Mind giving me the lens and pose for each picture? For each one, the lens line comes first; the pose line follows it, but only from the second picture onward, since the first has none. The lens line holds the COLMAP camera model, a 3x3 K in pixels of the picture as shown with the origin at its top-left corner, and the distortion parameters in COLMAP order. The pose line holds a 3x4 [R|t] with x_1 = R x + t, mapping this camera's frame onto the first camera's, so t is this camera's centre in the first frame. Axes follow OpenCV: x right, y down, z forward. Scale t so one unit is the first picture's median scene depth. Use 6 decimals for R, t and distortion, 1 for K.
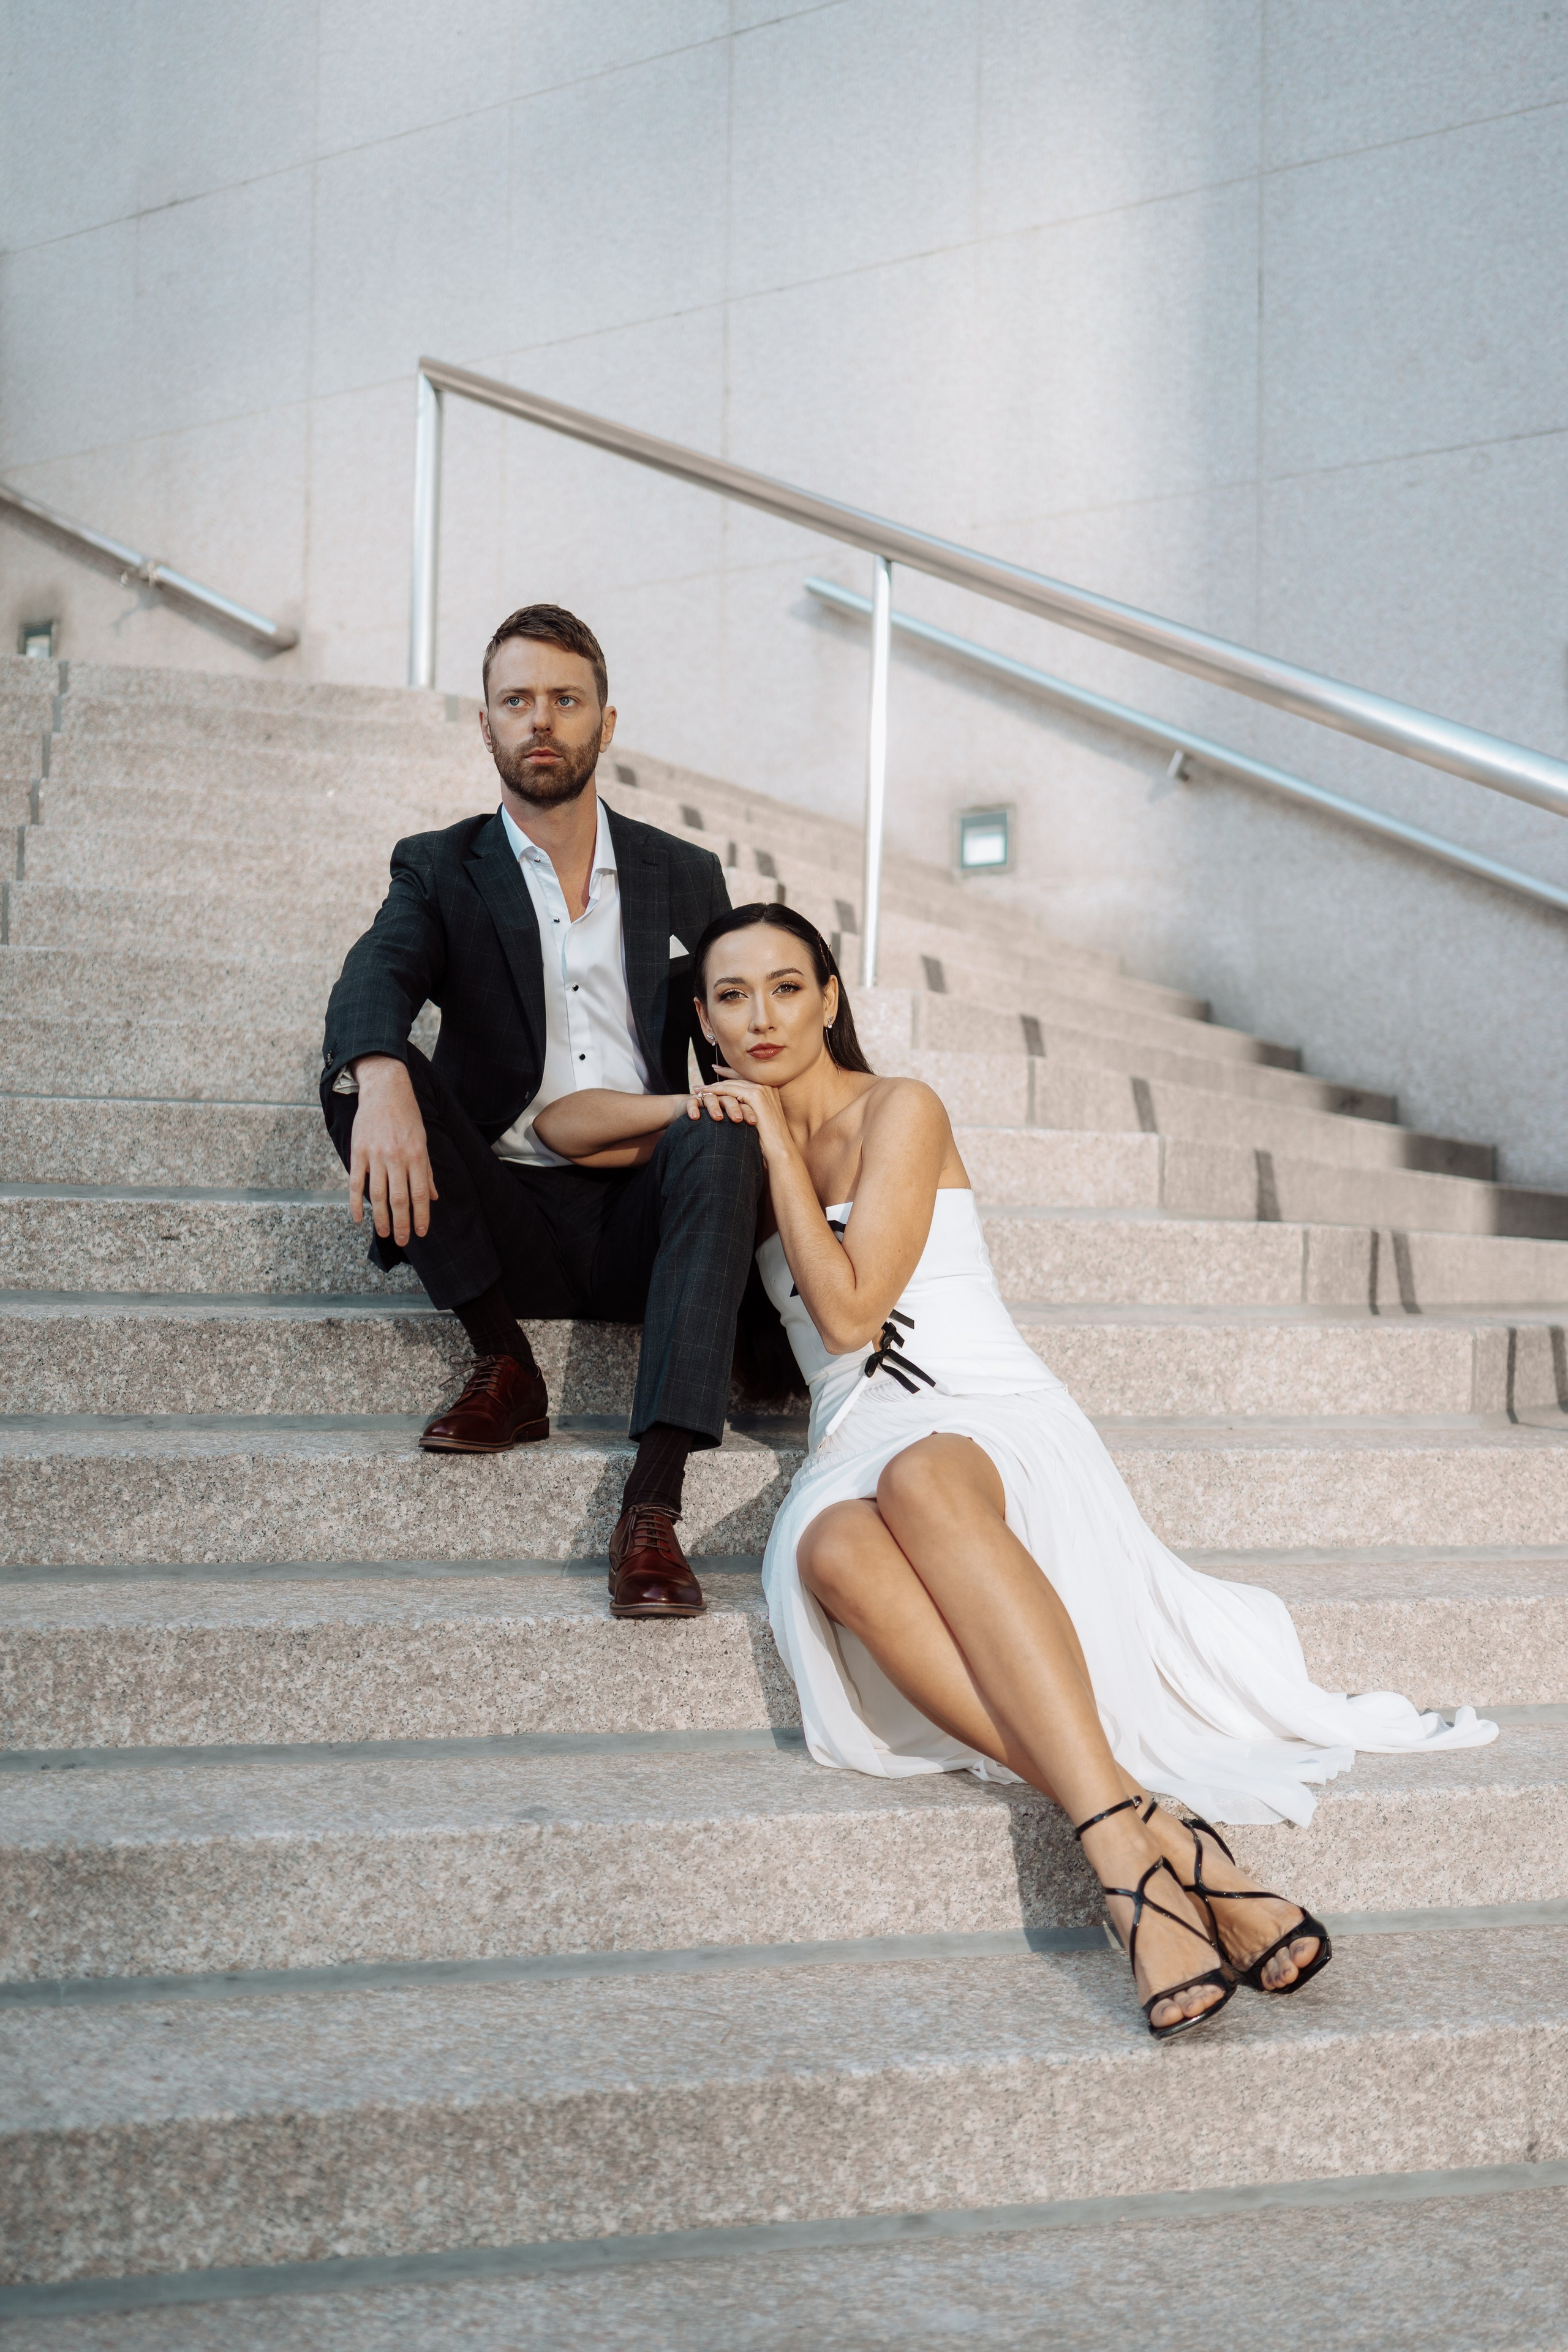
lens RADIAL K [[2394.5, 0, 783.0], [0, 2394.5, 1188.5], [0, 0, 1]] dist [0.004806, 0.005099]
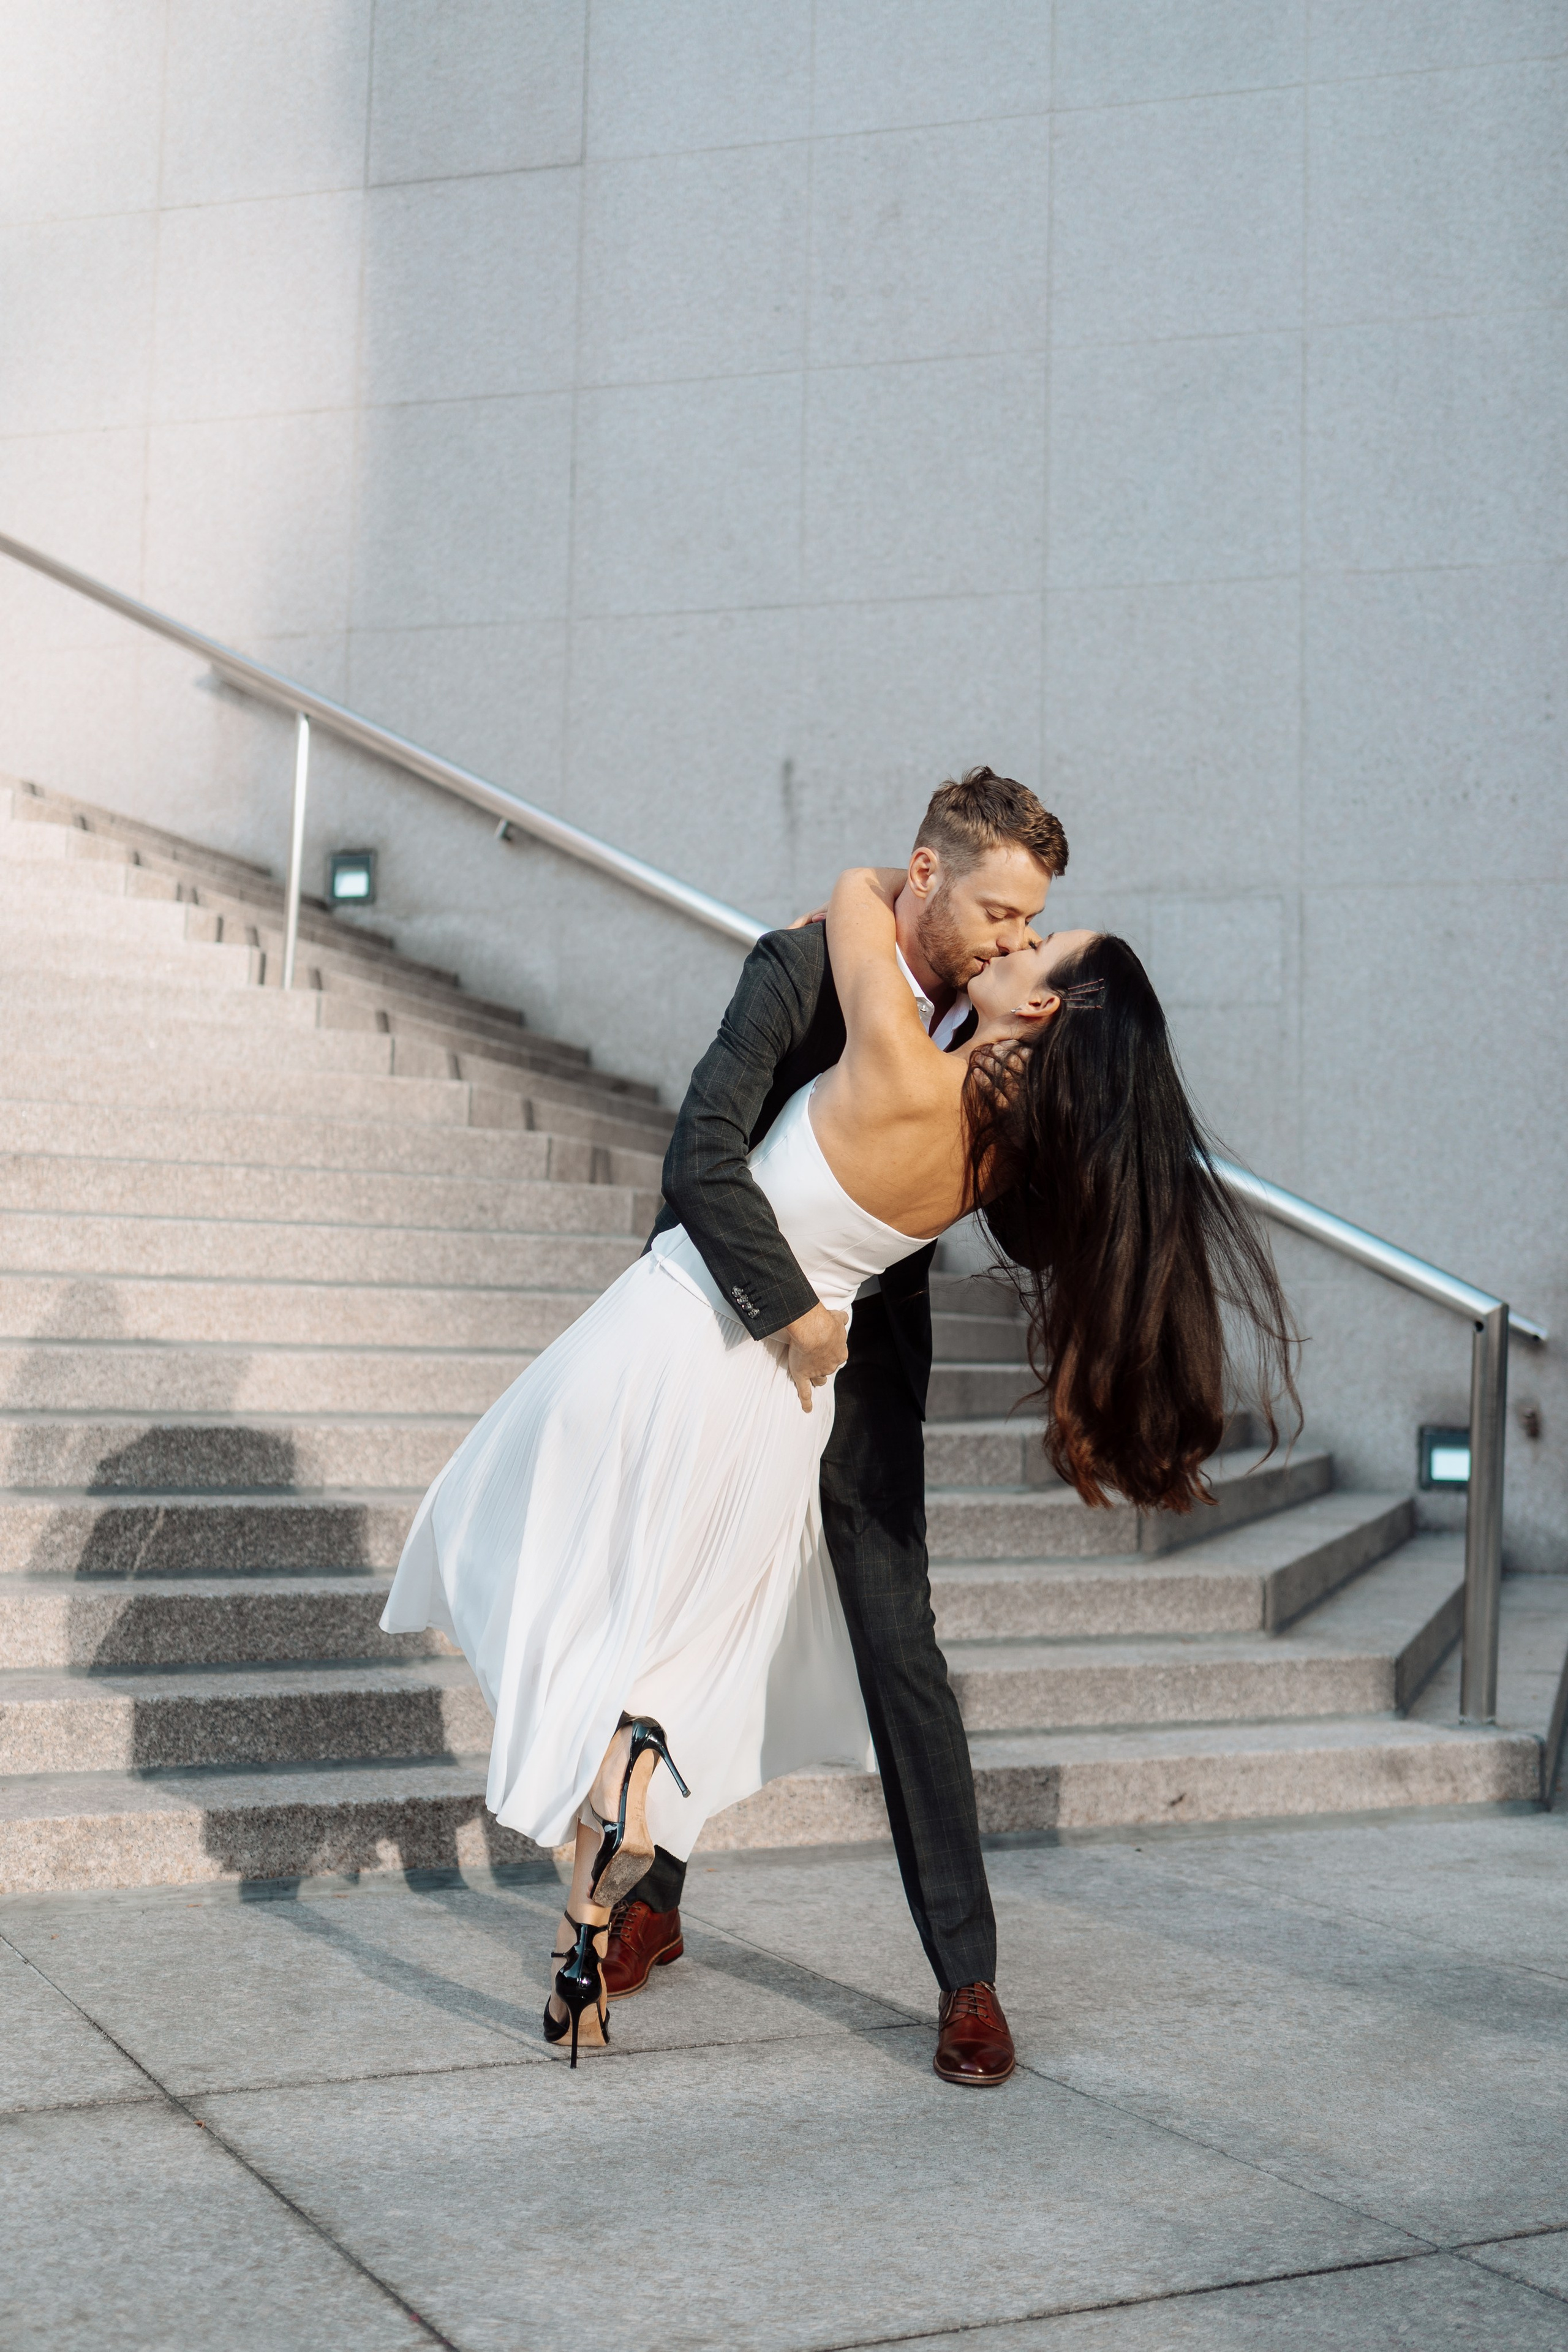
lens RADIAL K [[2850.4, 0, 765.2], [0, 2850.4, 1097.4], [0, 0, 1]] dist [0.004838, 0.001901]
pose [[0.970040, 0.030310, 0.241049, -0.090447], [-0.018295, 0.998483, -0.051928, 0.064066], [-0.242257, 0.045962, 0.969123, -0.725383]]
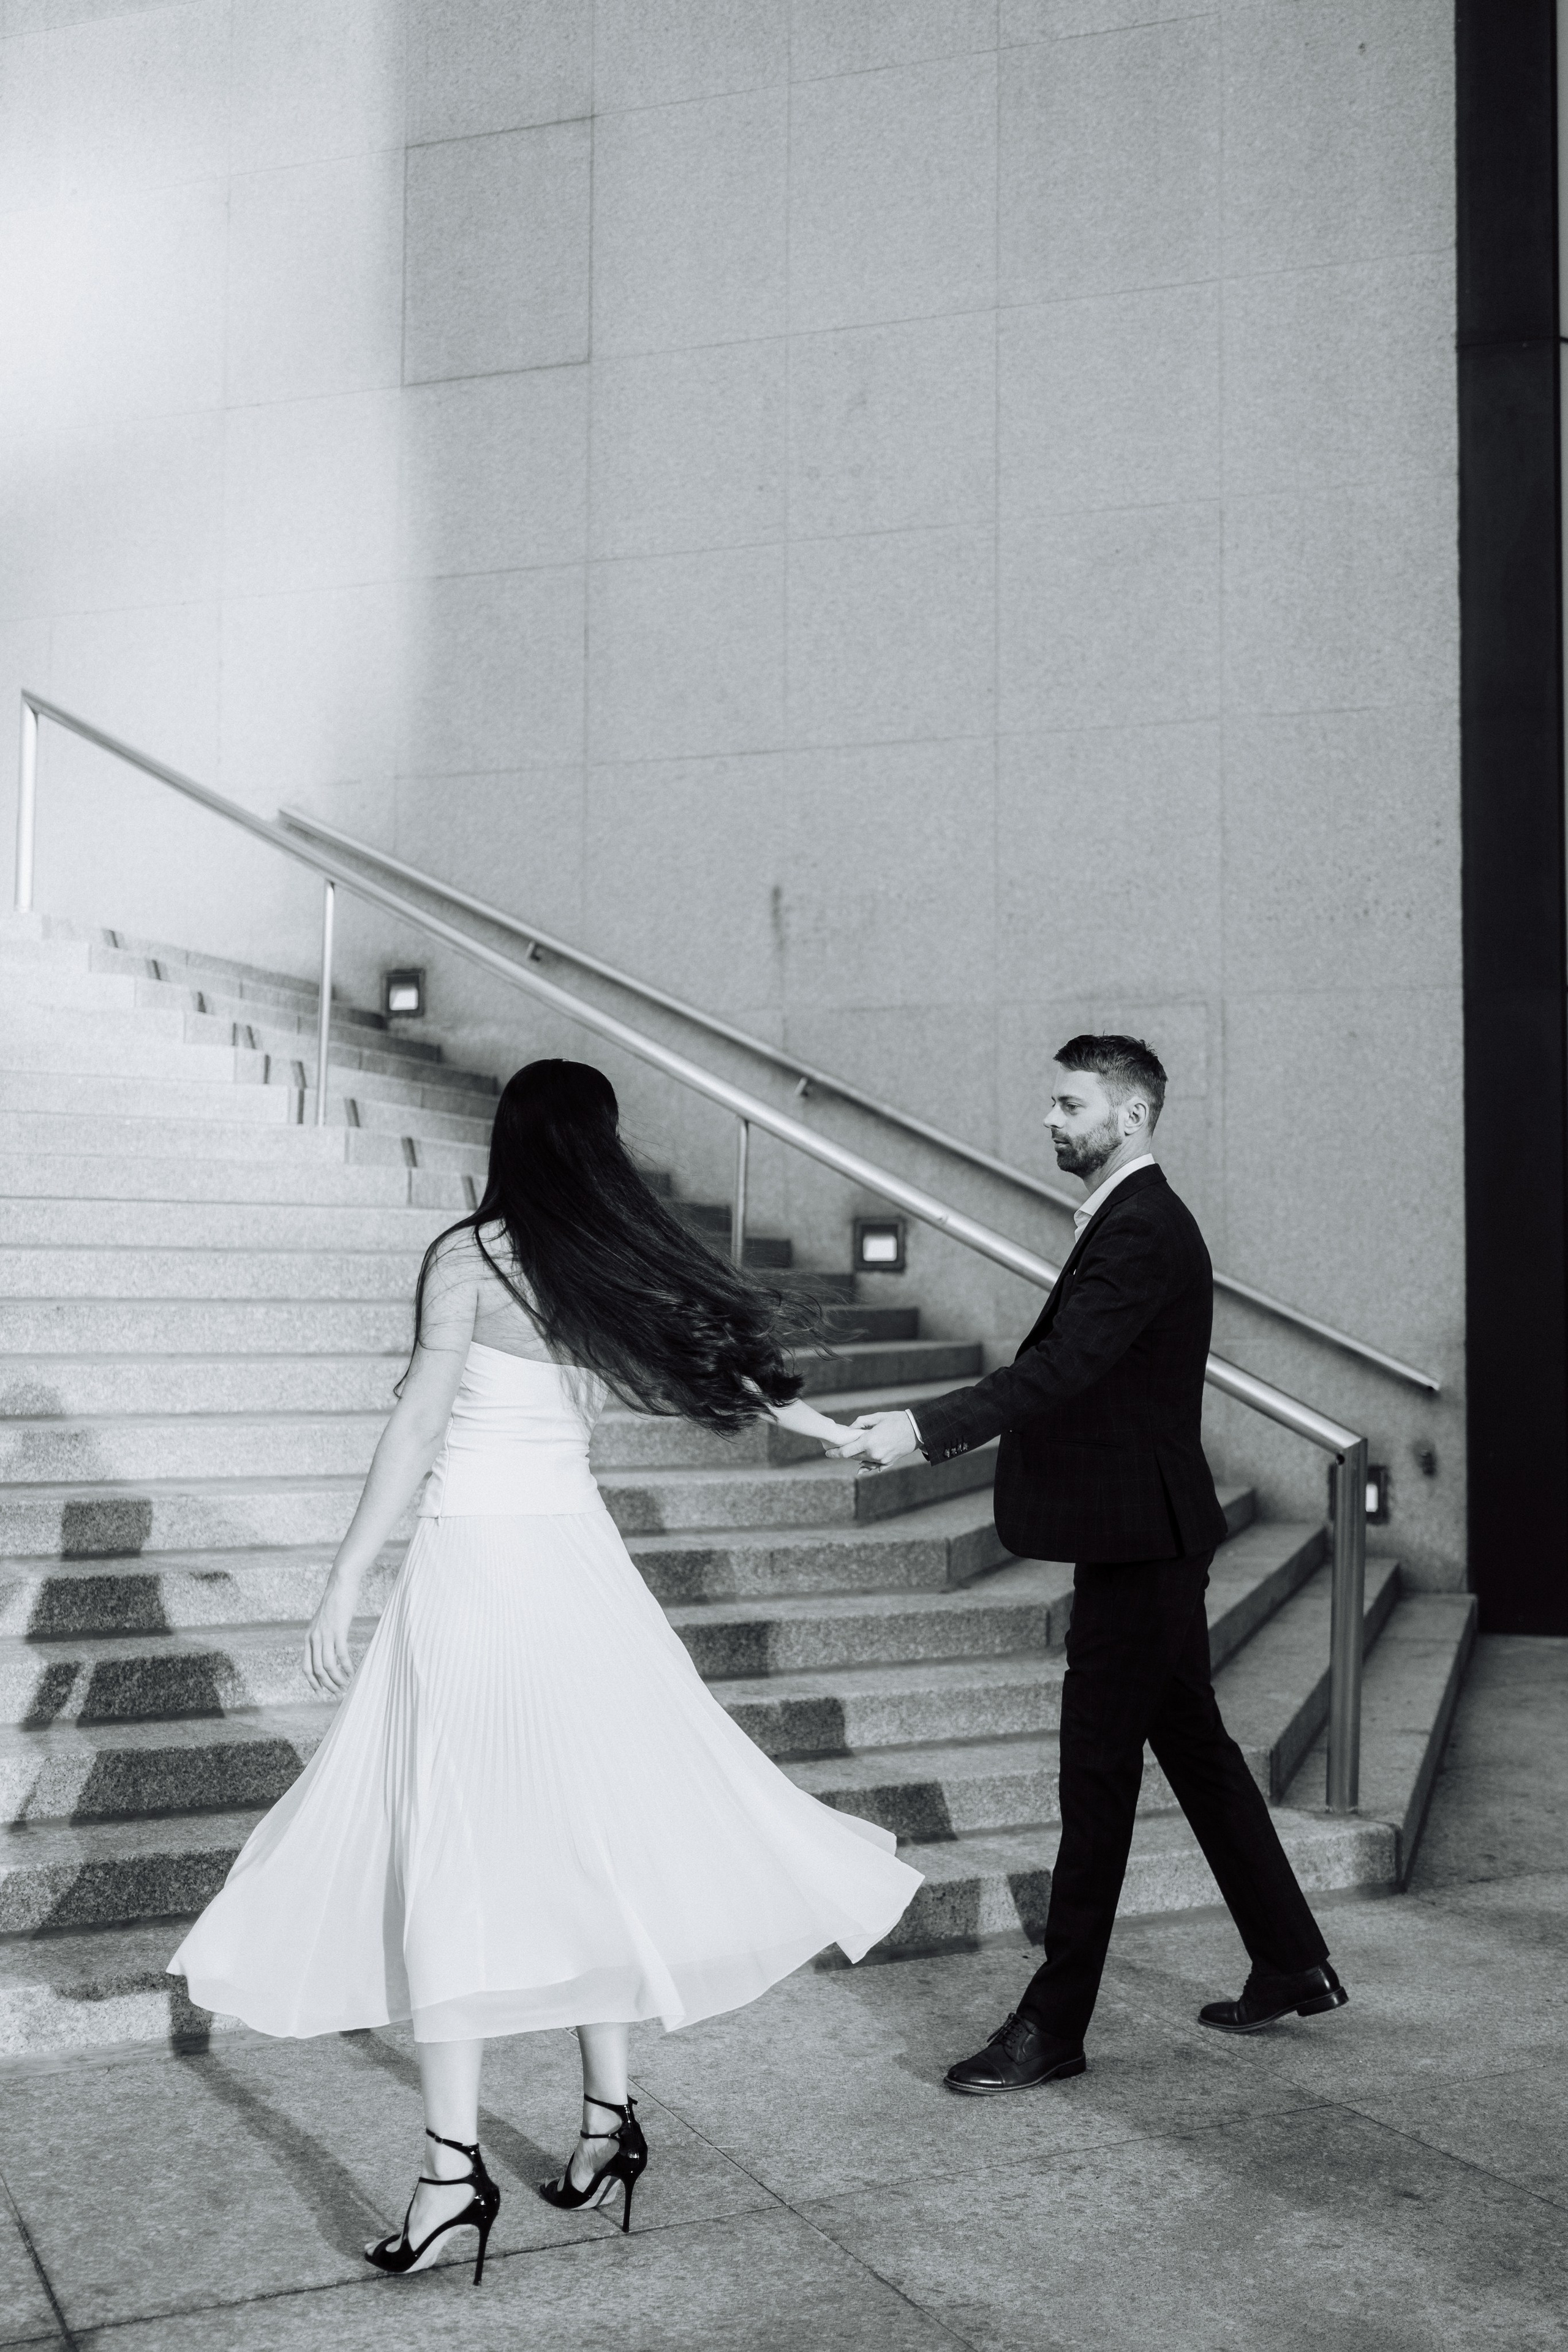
lens RADIAL K [[2394.5, 0, 783.0], [0, 2394.5, 1188.5], [0, 0, 1]] dist [0.004806, 0.005099]
pose [[0.975043, 0.002099, 0.222008, -0.020251], [0.000338, 0.999940, -0.010935, -0.014952], [-0.222018, 0.010737, 0.974983, -0.678280]]
